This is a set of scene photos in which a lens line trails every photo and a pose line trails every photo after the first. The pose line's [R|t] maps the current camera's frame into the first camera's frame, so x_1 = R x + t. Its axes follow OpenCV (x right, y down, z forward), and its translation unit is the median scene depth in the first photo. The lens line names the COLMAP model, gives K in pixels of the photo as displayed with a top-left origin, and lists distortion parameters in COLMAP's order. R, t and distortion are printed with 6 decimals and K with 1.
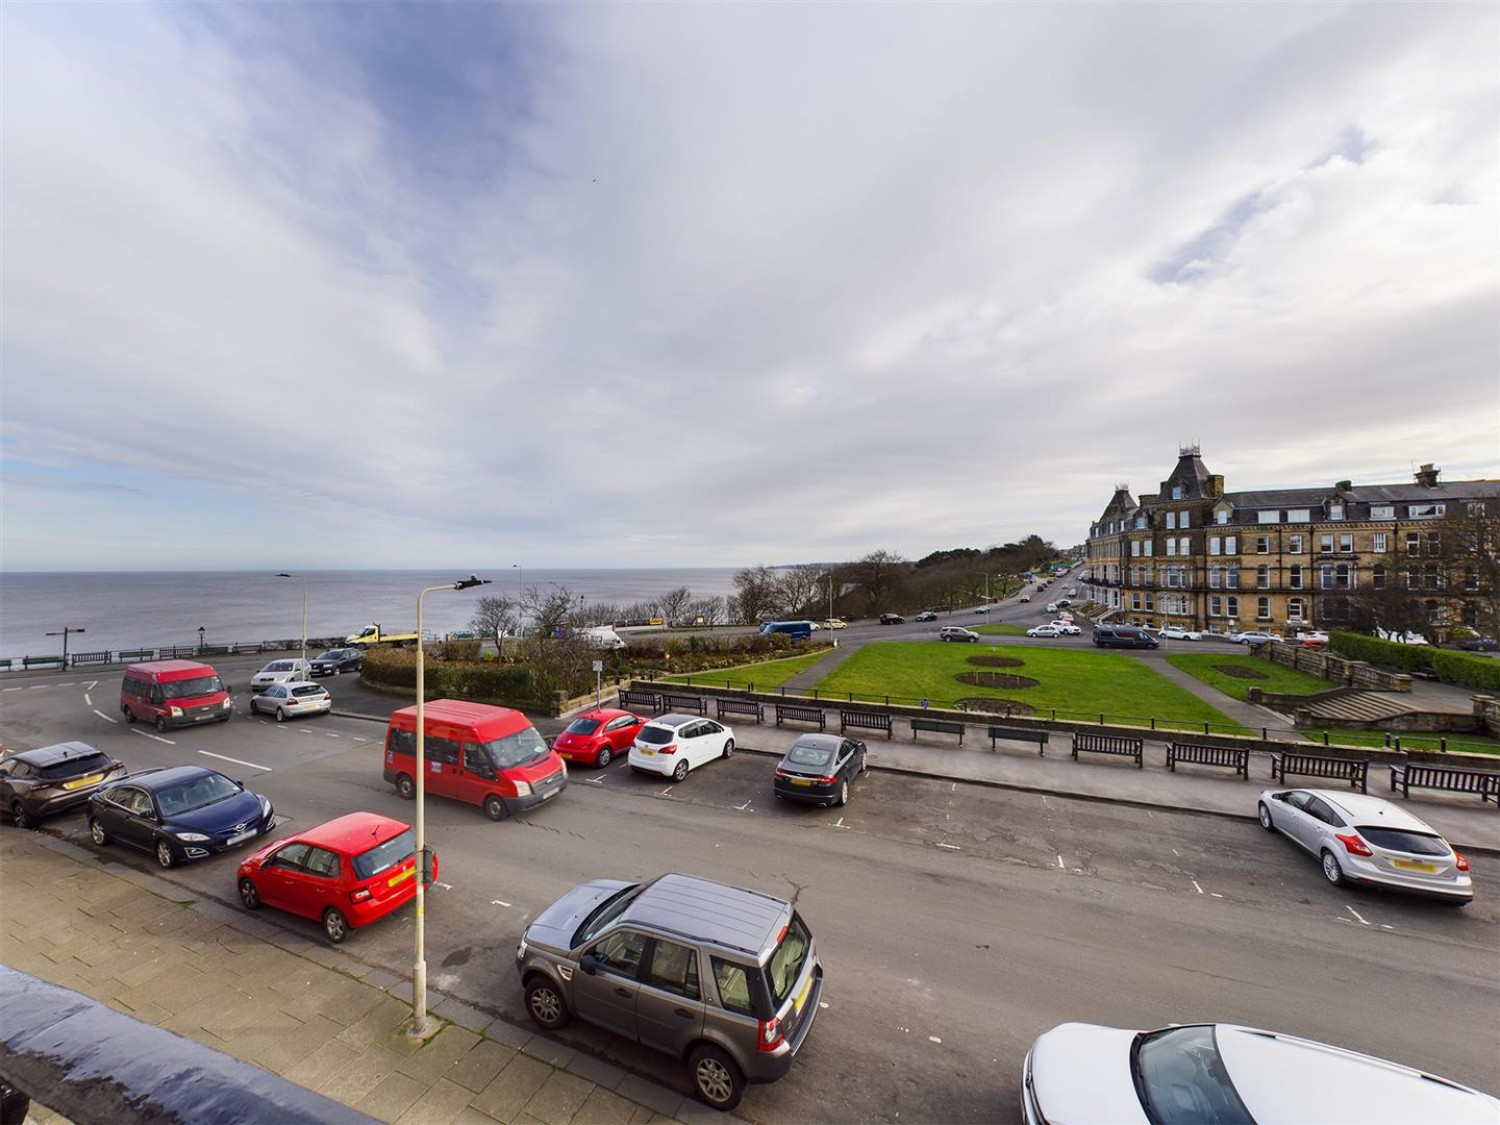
lens RADIAL K [[522.9, 0, 738.1], [0, 522.9, 555.1], [0, 0, 1]] dist [0.001769, -0.000287]
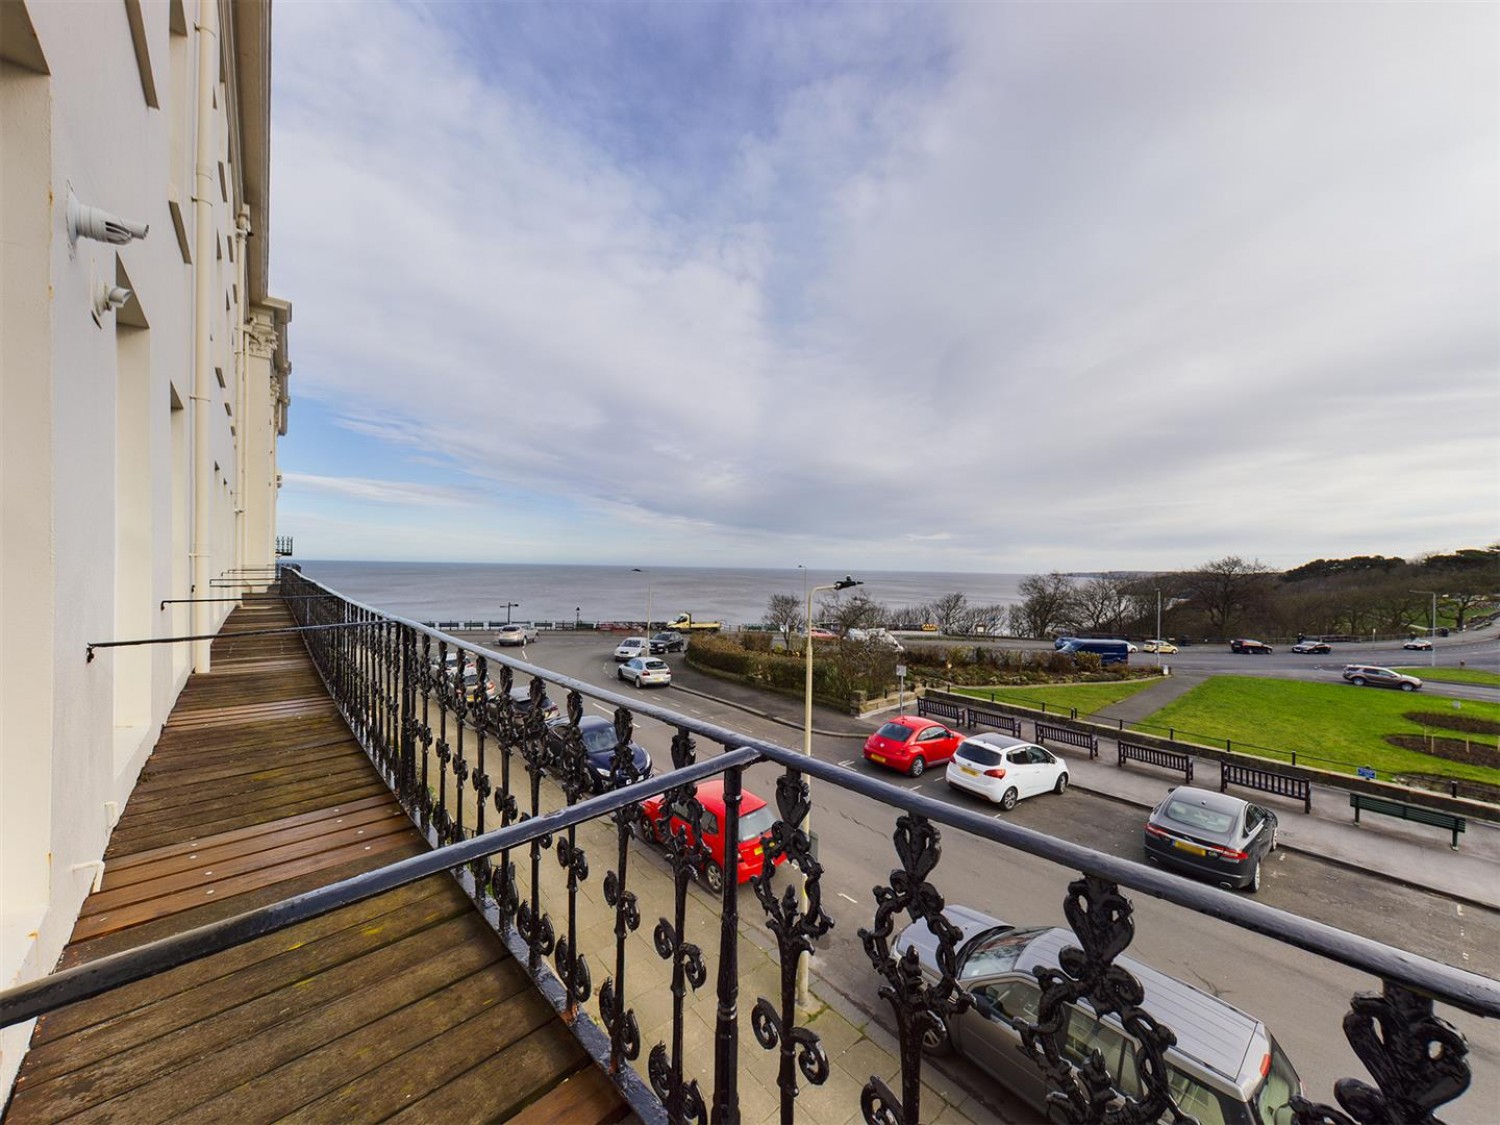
lens RADIAL K [[522.9, 0, 756.4], [0, 522.9, 564.4], [0, 0, 1]] dist [0.001769, -0.000287]
pose [[0.903329, 0.020870, -0.428441, -0.073246], [-0.015203, 0.999746, 0.016647, 0.000709], [0.428680, -0.008524, 0.903416, 0.003012]]
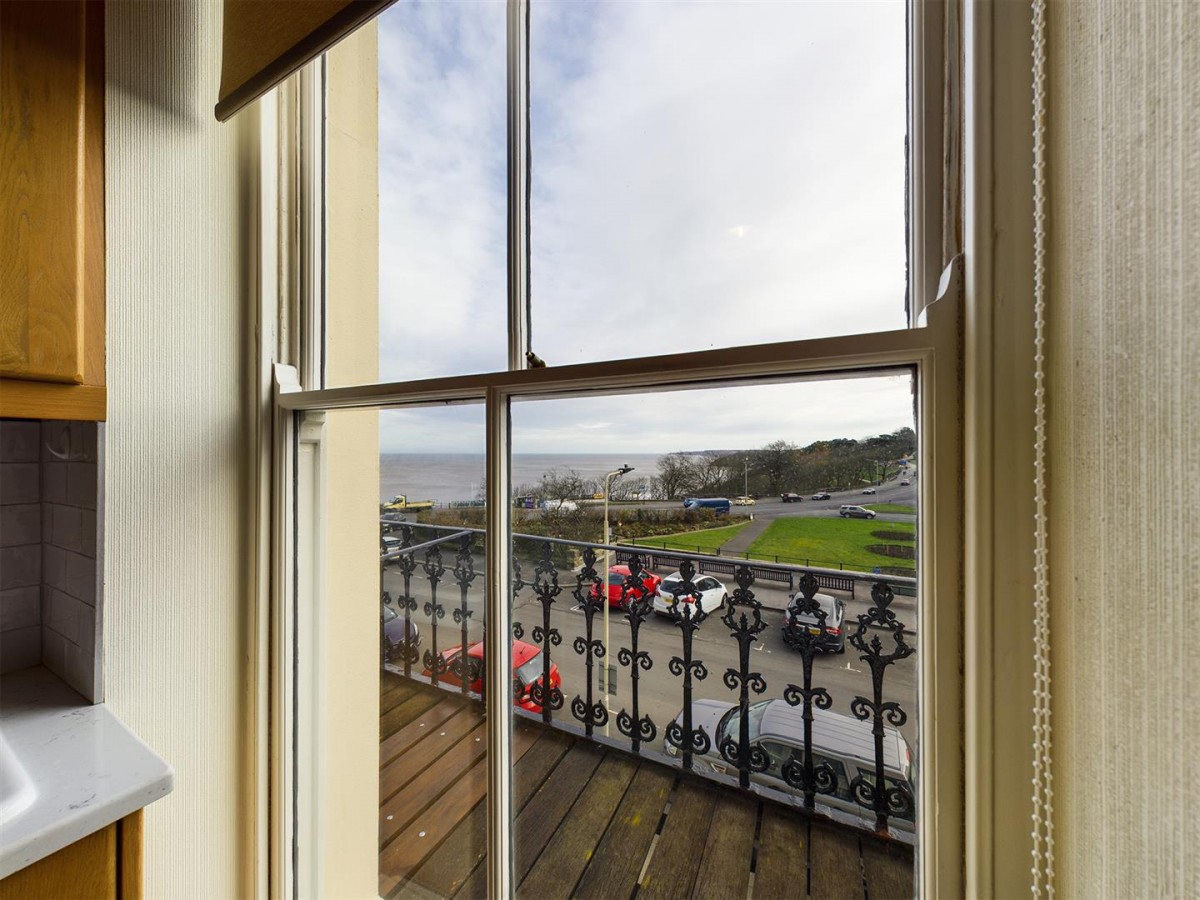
lens RADIAL K [[418.3, 0, 584.2], [0, 418.3, 444.7], [0, 0, 1]] dist [0.001769, -0.000287]
pose [[0.993209, 0.004081, -0.116272, -0.154801], [-0.003531, 0.999982, 0.004939, -0.005325], [0.116290, -0.004494, 0.993205, -0.021917]]
